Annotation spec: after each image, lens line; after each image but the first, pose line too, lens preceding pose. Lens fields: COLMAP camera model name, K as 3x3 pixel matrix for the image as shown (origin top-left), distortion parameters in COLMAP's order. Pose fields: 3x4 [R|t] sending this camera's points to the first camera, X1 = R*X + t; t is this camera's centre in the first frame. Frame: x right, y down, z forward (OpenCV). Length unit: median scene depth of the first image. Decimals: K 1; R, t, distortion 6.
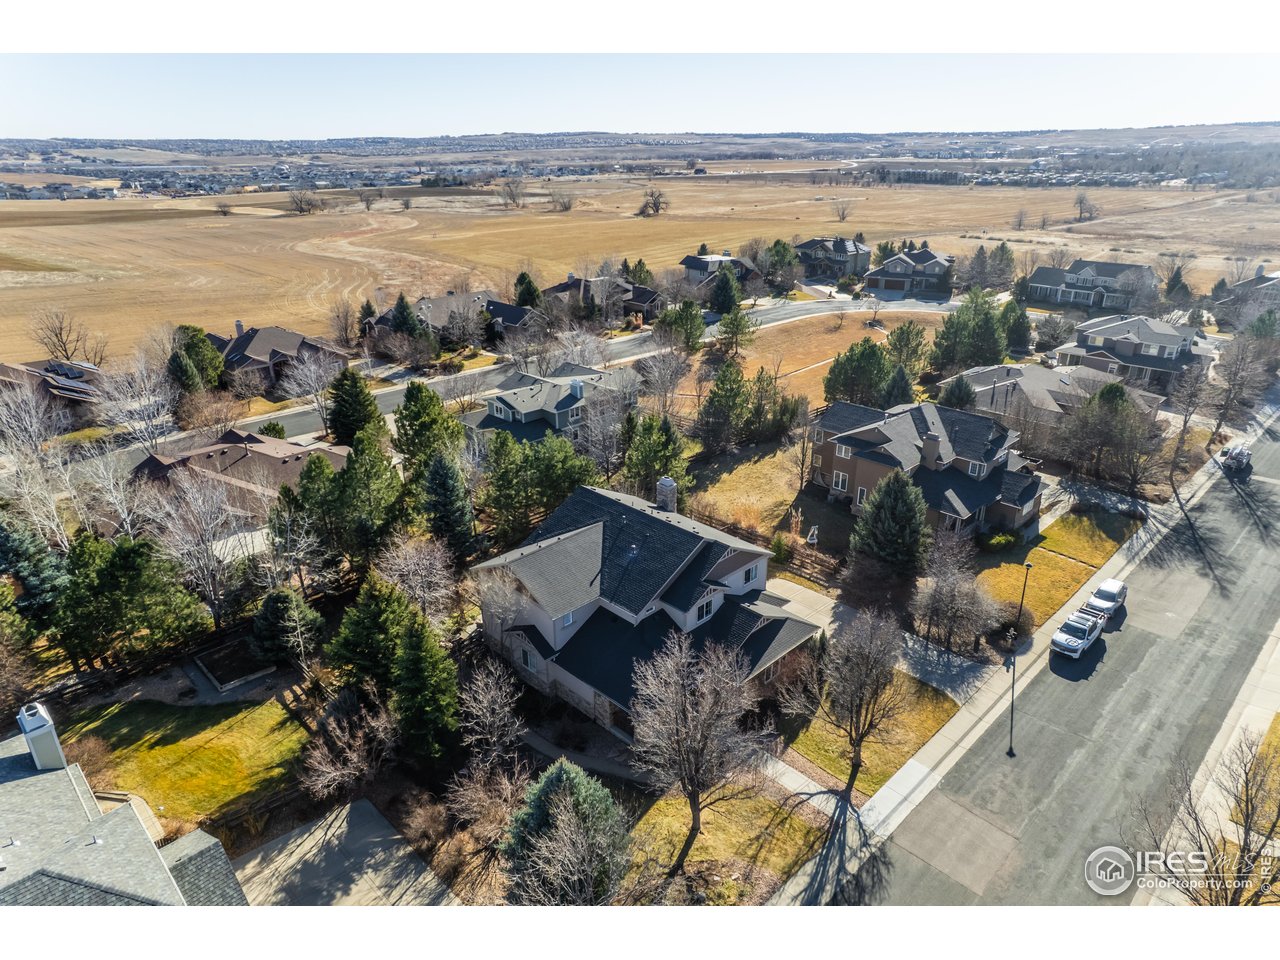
lens RADIAL K [[814.4, 0, 642.2], [0, 814.4, 479.6], [0, 0, 1]] dist [-0.030229, 0.049899]
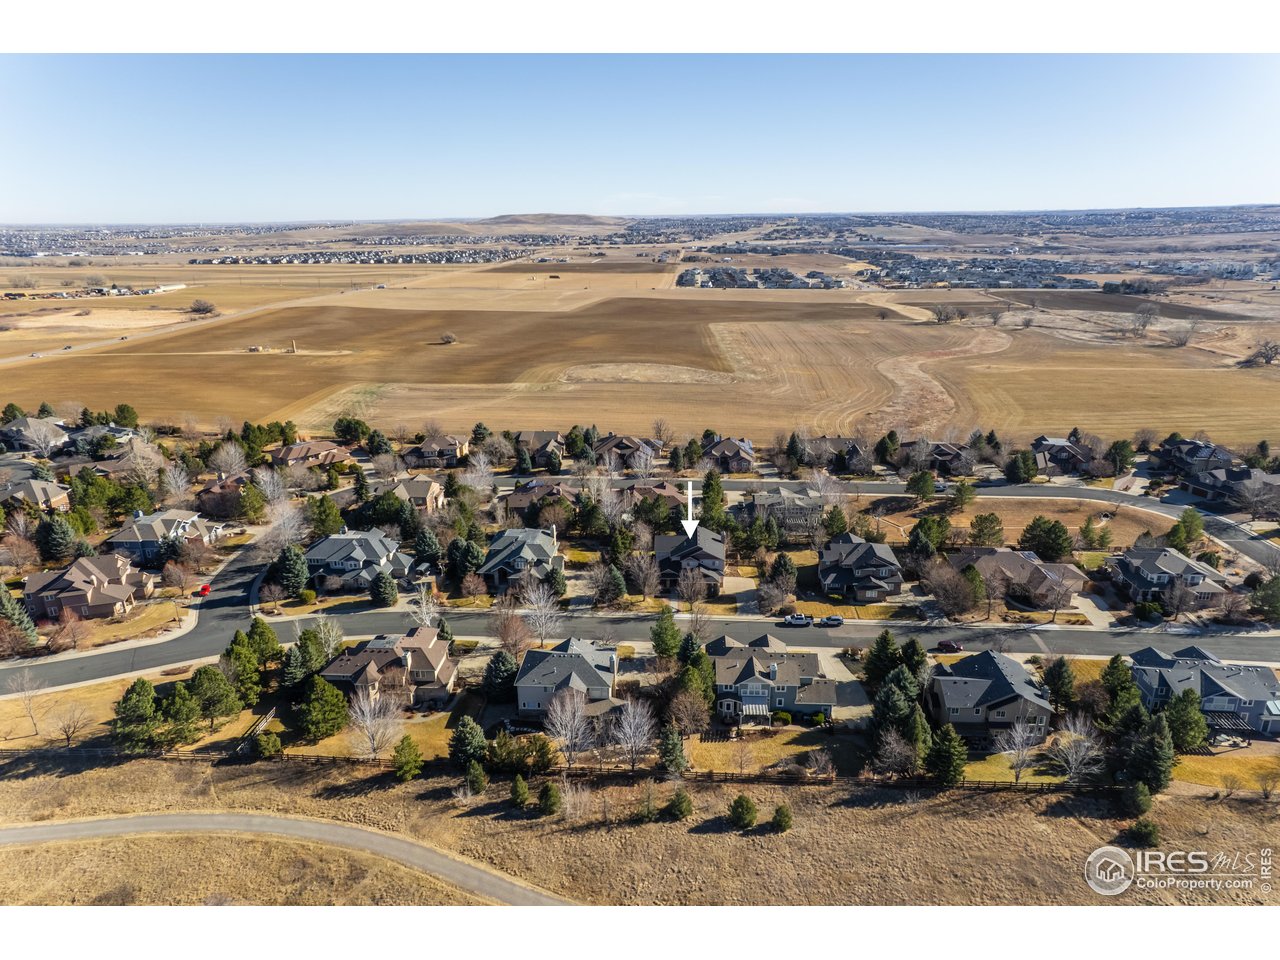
lens RADIAL K [[814.4, 0, 638.3], [0, 814.4, 492.1], [0, 0, 1]] dist [-0.030229, 0.049899]
pose [[0.666156, 0.244732, -0.704516, 0.755415], [-0.285108, 0.956445, 0.062662, -0.095335], [0.689166, 0.159120, 0.706916, -0.547644]]
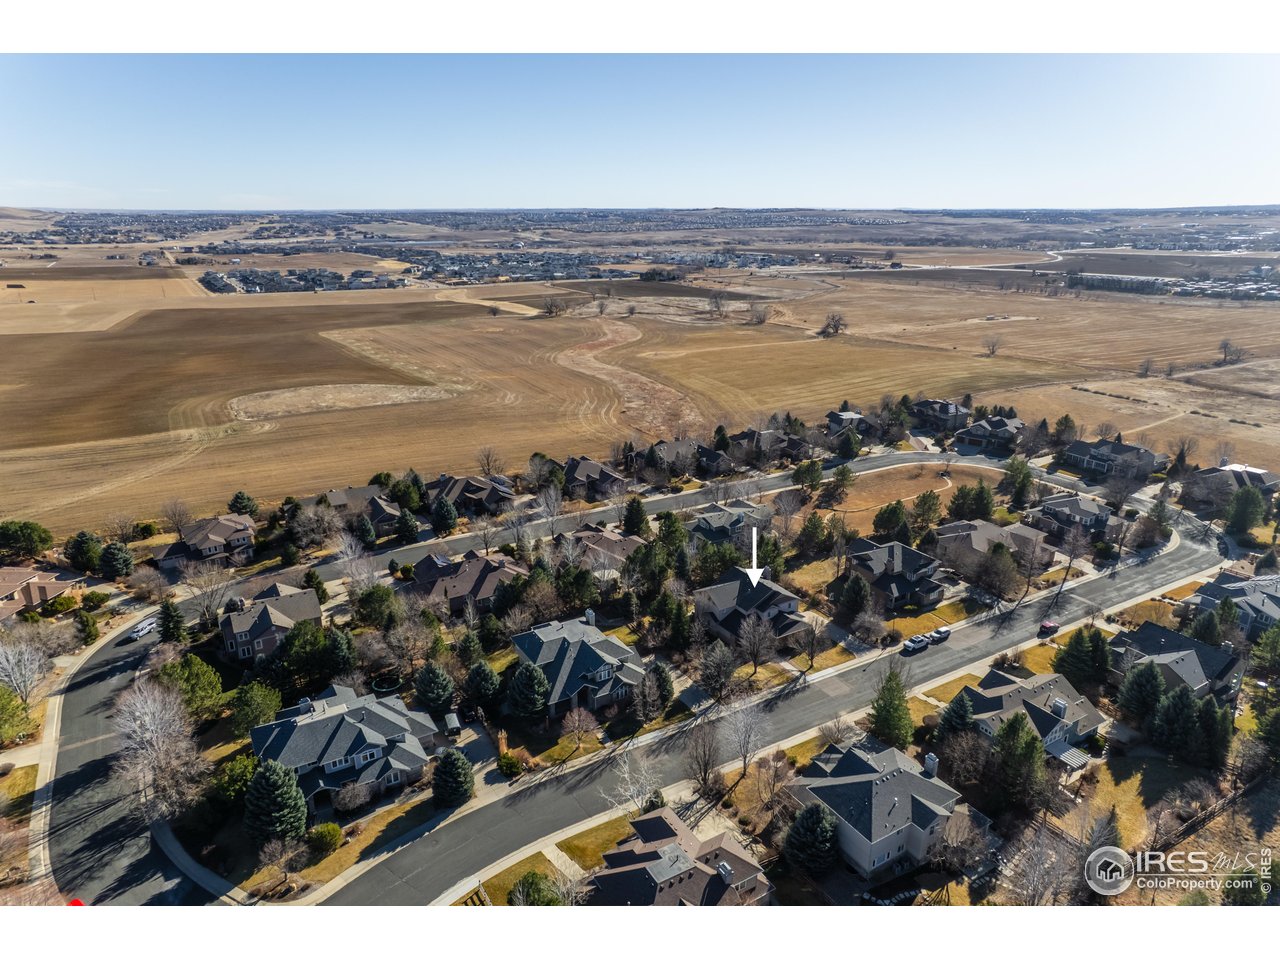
lens RADIAL K [[814.4, 0, 643.1], [0, 814.4, 483.5], [0, 0, 1]] dist [-0.030229, 0.049899]
pose [[0.971709, 0.086014, -0.219961, 0.076438], [-0.101157, 0.993148, -0.058515, -0.028950], [0.213421, 0.079110, 0.973752, -0.651702]]
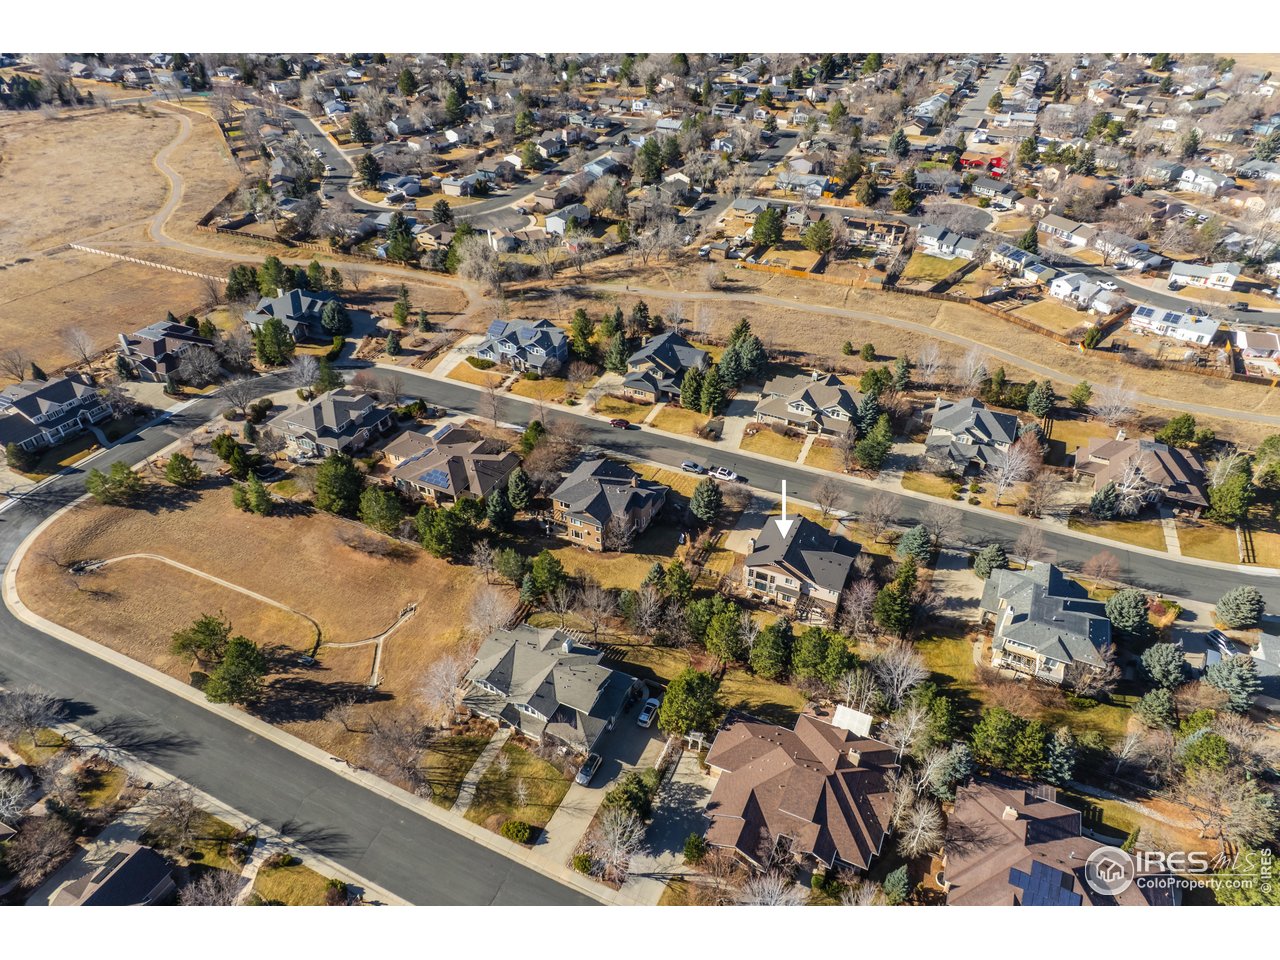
lens RADIAL K [[814.4, 0, 646.7], [0, 814.4, 478.5], [0, 0, 1]] dist [-0.030229, 0.049899]
pose [[-0.333793, -0.551884, 0.764203, -0.556948], [0.370615, 0.668579, 0.644707, -0.625178], [-0.866733, 0.498424, -0.018630, 0.465674]]
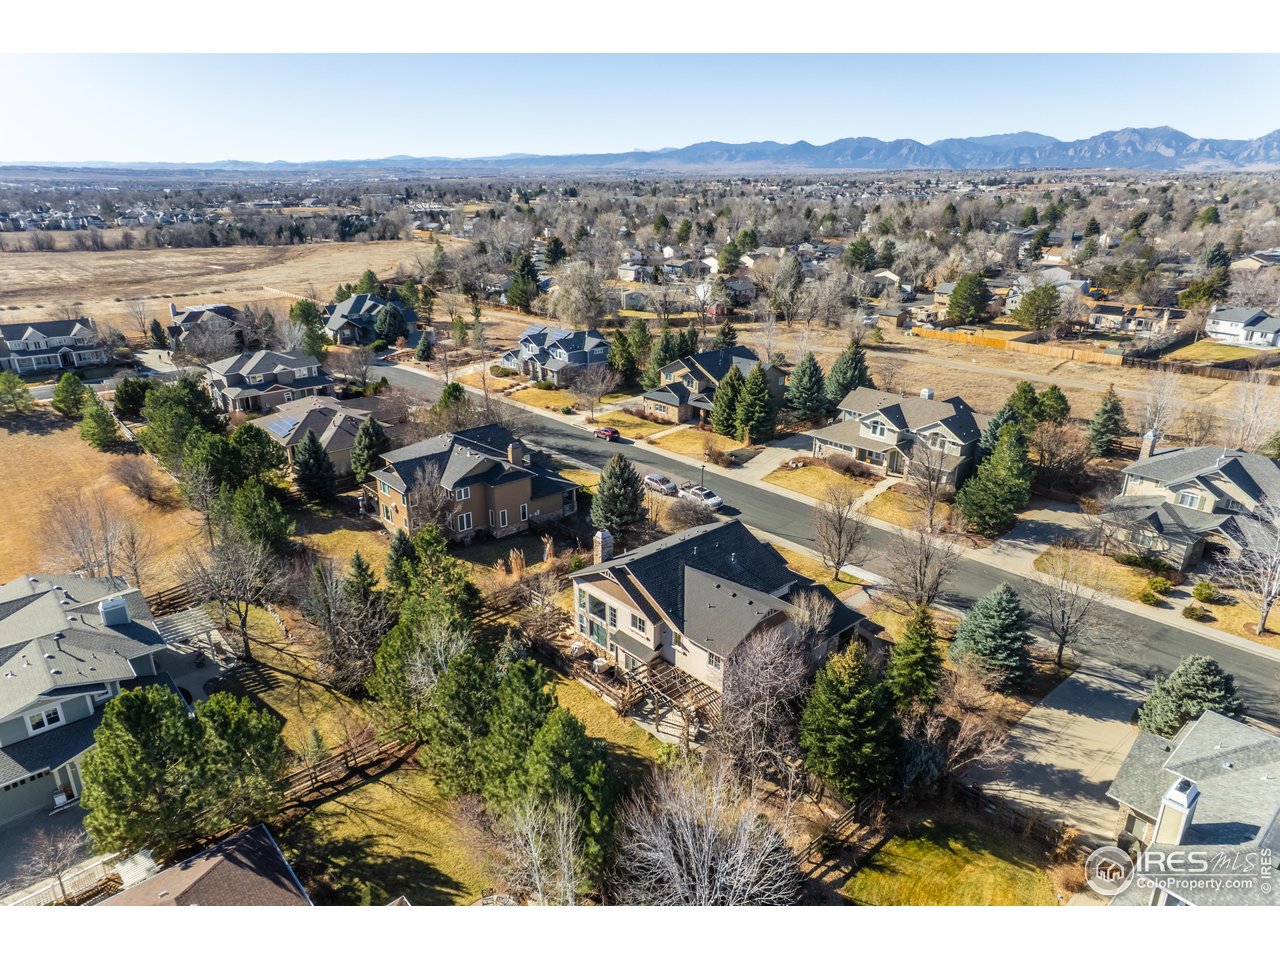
lens RADIAL K [[814.4, 0, 641.9], [0, 814.4, 487.7], [0, 0, 1]] dist [-0.030229, 0.049899]
pose [[0.055361, -0.356687, 0.932582, -0.351834], [0.390328, 0.867418, 0.308592, -0.135810], [-0.919010, 0.346929, 0.187246, 0.286135]]
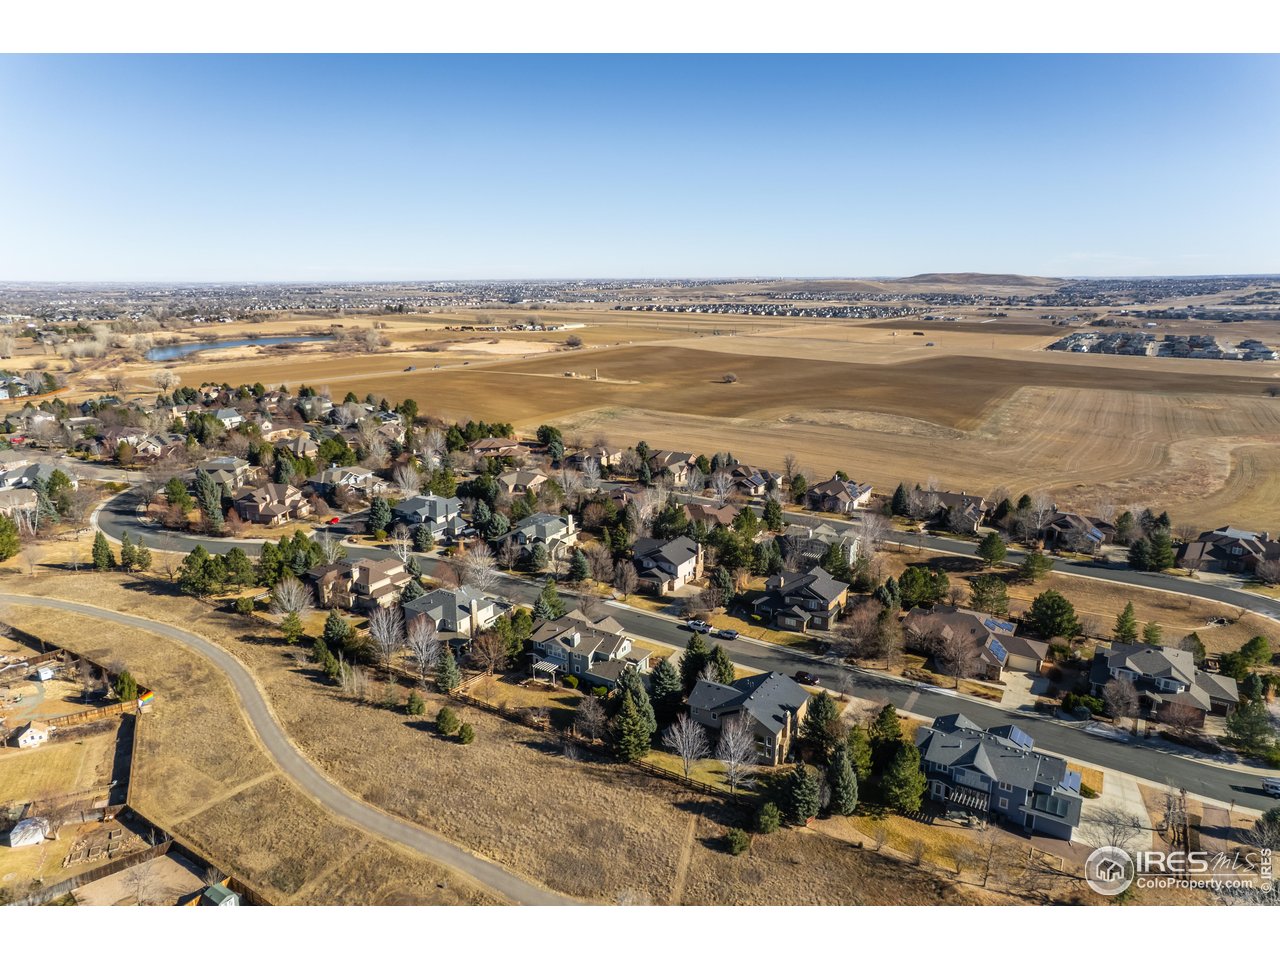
lens RADIAL K [[814.4, 0, 634.0], [0, 814.4, 477.9], [0, 0, 1]] dist [-0.030229, 0.049899]
pose [[0.221956, 0.245926, -0.943534, 1.169210], [-0.378654, 0.913464, 0.149013, -0.246834], [0.898530, 0.324199, 0.295870, -0.110515]]
